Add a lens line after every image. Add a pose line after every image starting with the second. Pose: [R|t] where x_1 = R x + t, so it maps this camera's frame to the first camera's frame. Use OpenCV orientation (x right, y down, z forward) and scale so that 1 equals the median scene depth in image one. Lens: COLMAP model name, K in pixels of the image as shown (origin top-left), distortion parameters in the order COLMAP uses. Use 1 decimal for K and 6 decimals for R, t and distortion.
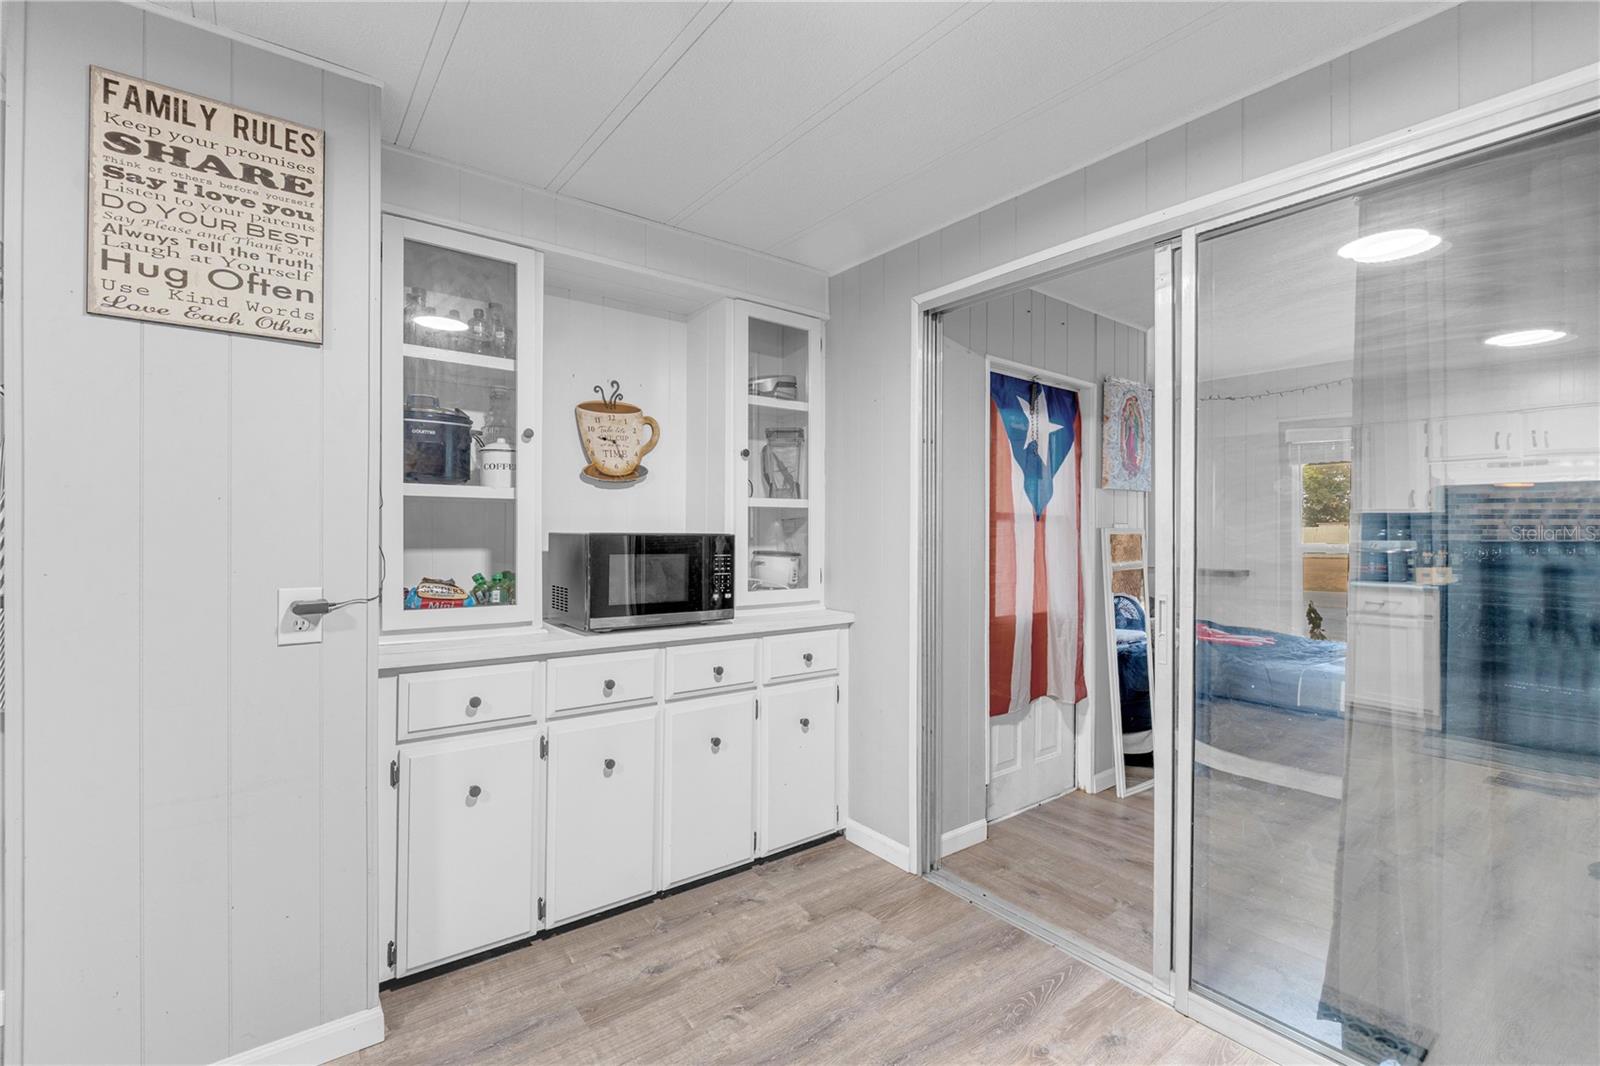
lens RADIAL K [[700.7, 0, 797.0], [0, 700.7, 527.8], [0, 0, 1]] dist [-0.004411, -0.000815]
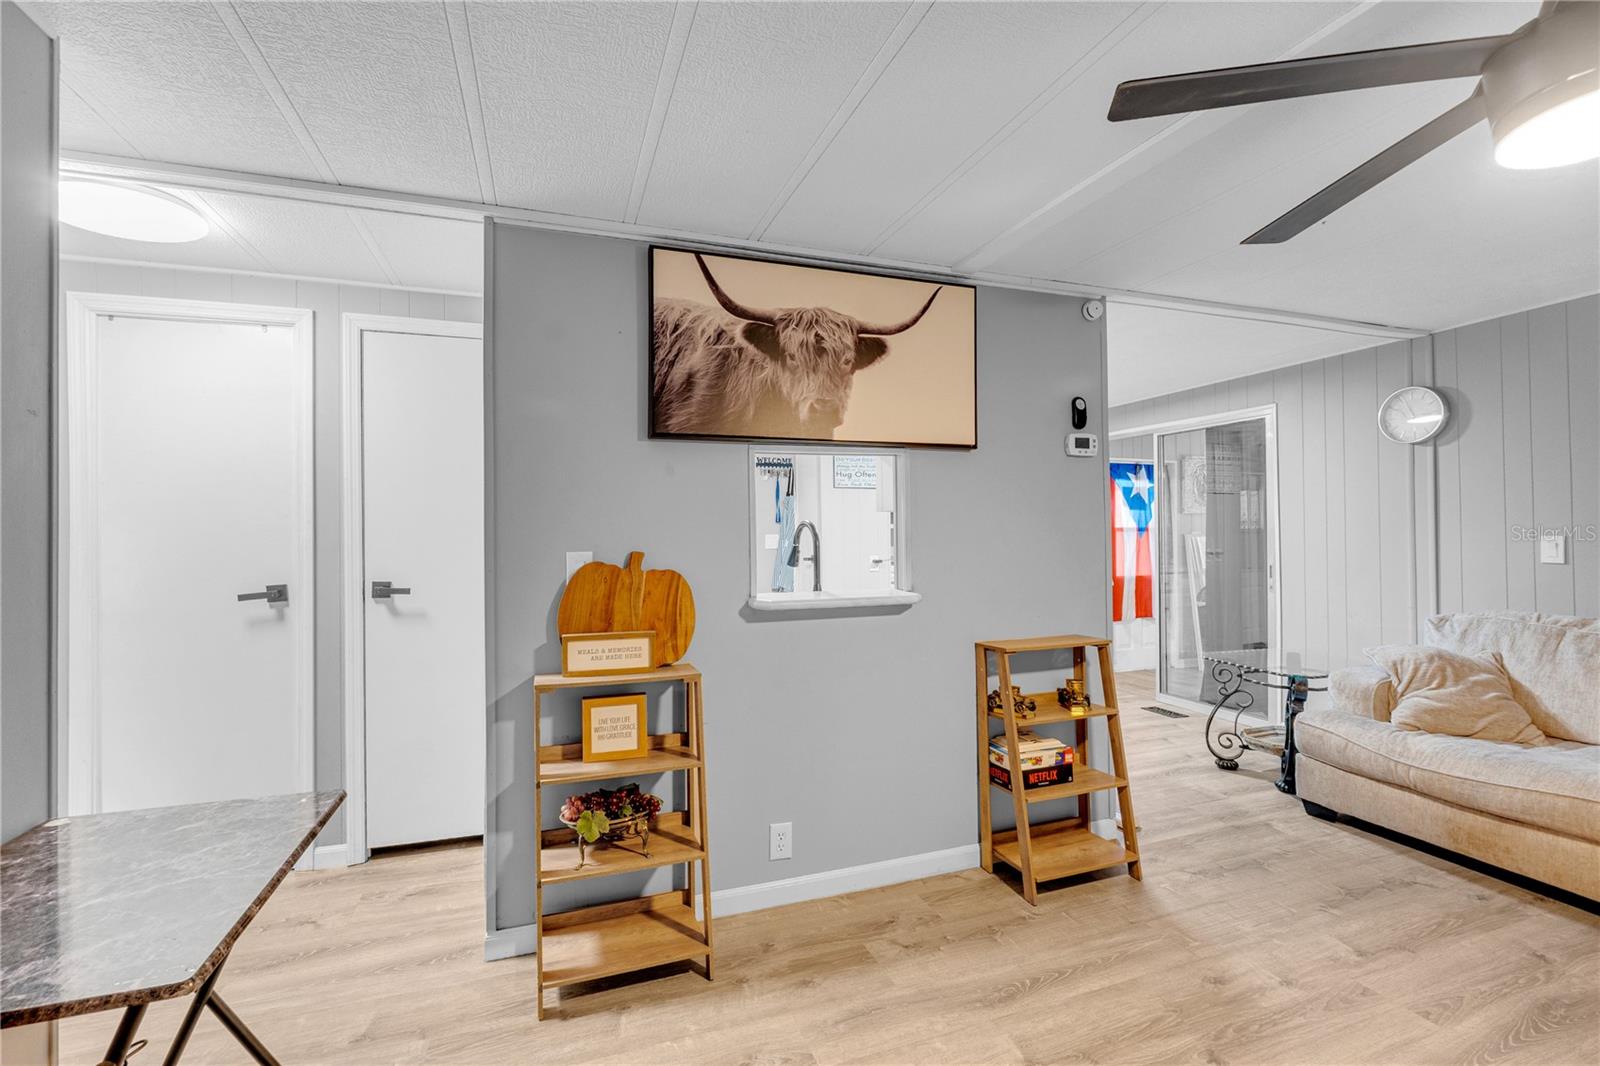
lens RADIAL K [[700.7, 0, 800.9], [0, 700.7, 528.6], [0, 0, 1]] dist [-0.004411, -0.000815]
pose [[0.950396, -0.017769, -0.310534, 0.031476], [0.015801, 0.999836, -0.008853, -0.014616], [0.310641, 0.003507, 0.950521, -1.299197]]
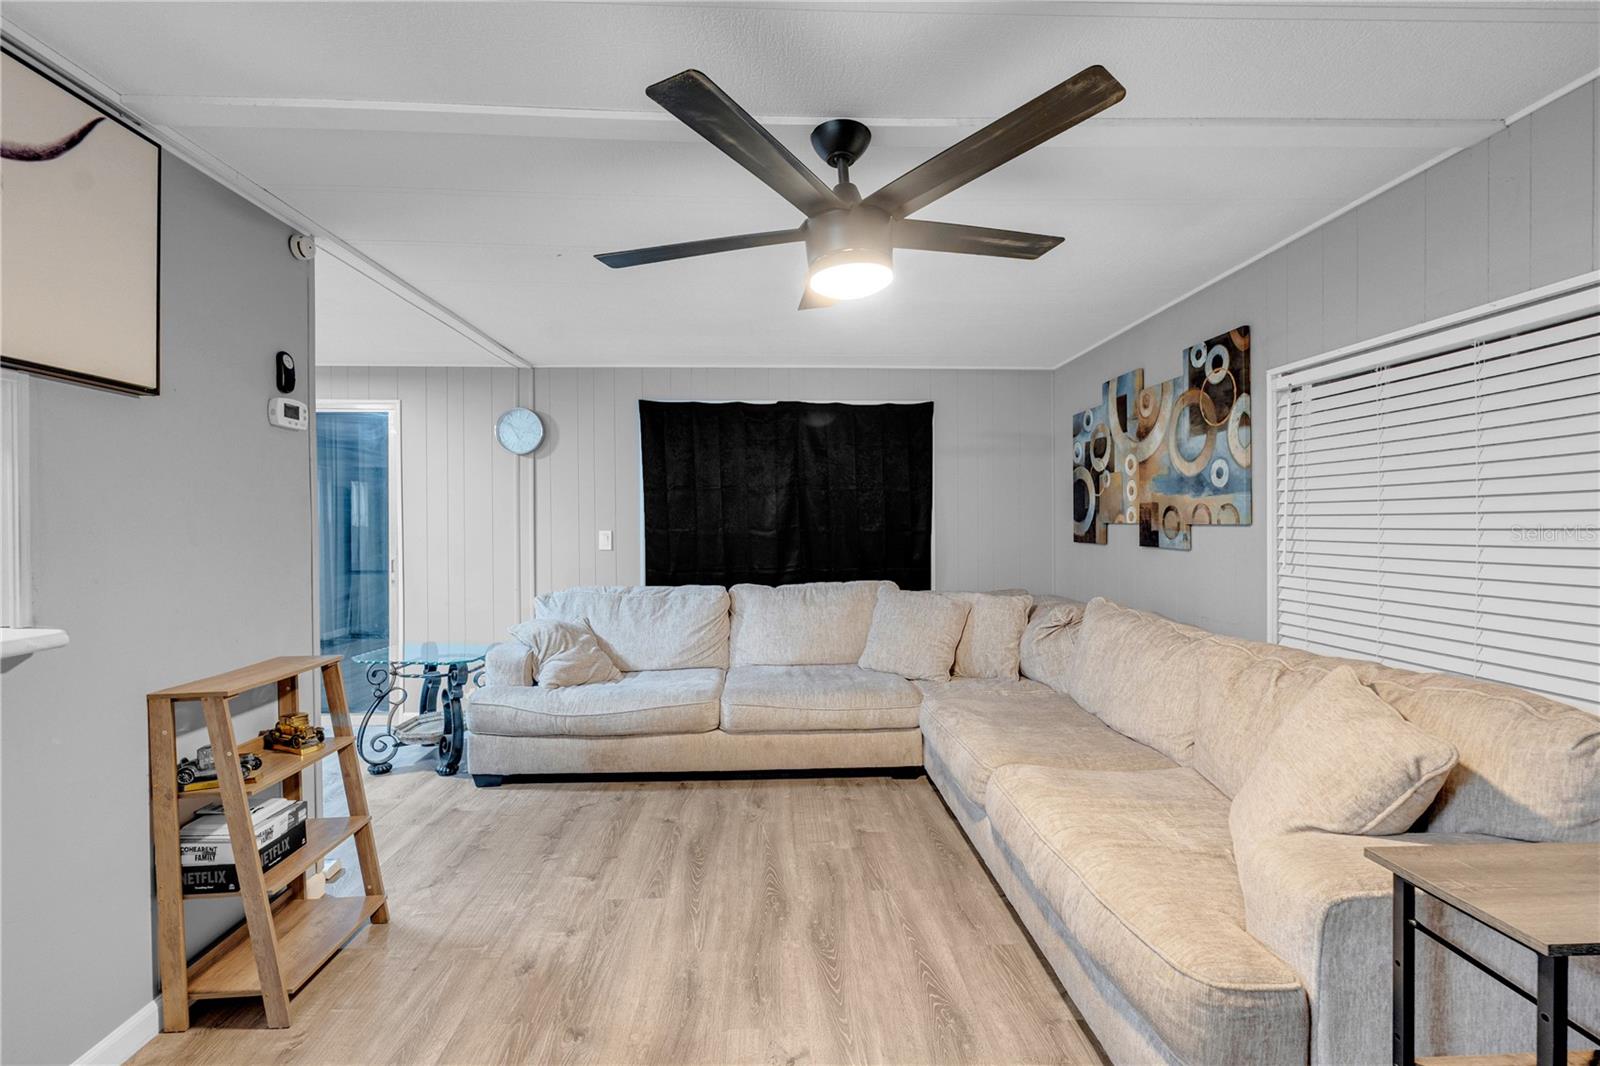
lens RADIAL K [[700.7, 0, 794.7], [0, 700.7, 529.4], [0, 0, 1]] dist [-0.004411, -0.000815]
pose [[0.583687, -0.012315, 0.811885, -0.457627], [0.003791, 0.999915, 0.012441, -0.014694], [-0.811970, -0.004184, 0.583684, -0.971685]]
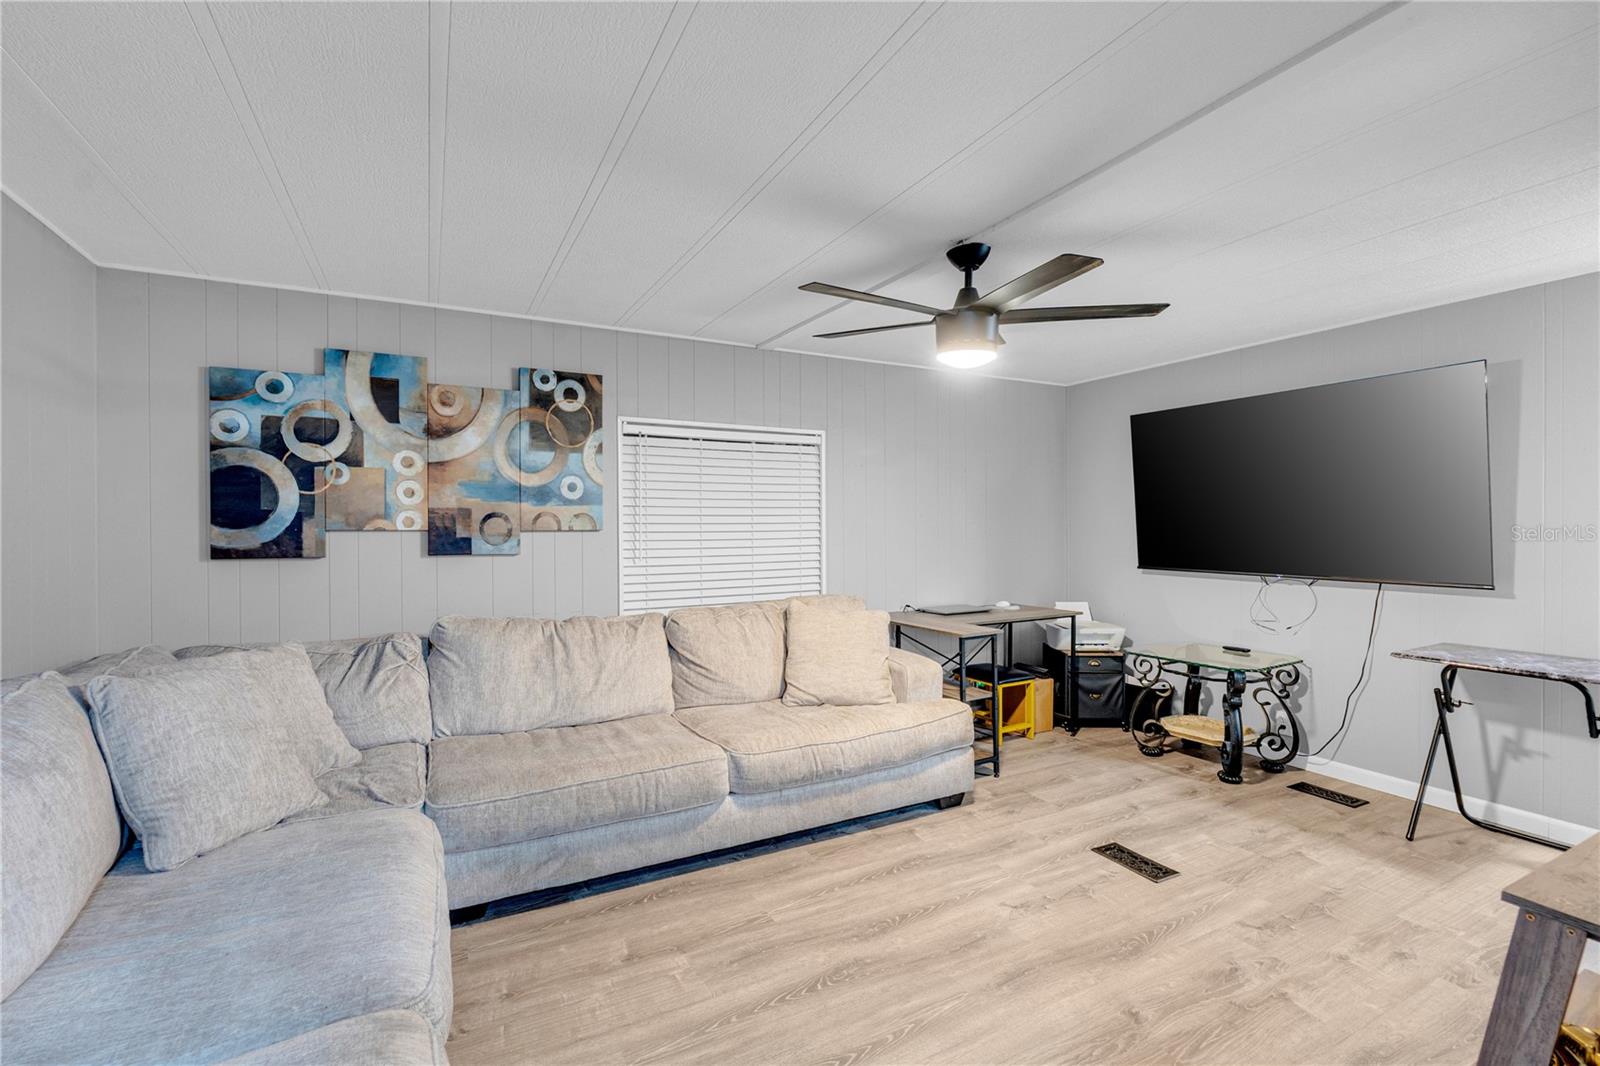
lens RADIAL K [[700.7, 0, 797.8], [0, 700.7, 531.6], [0, 0, 1]] dist [-0.004411, -0.000815]
pose [[-0.984744, -0.002522, 0.173988, 0.715414], [-0.001201, 0.999970, 0.007699, -0.014094], [-0.174002, 0.007373, -0.984718, 1.466415]]
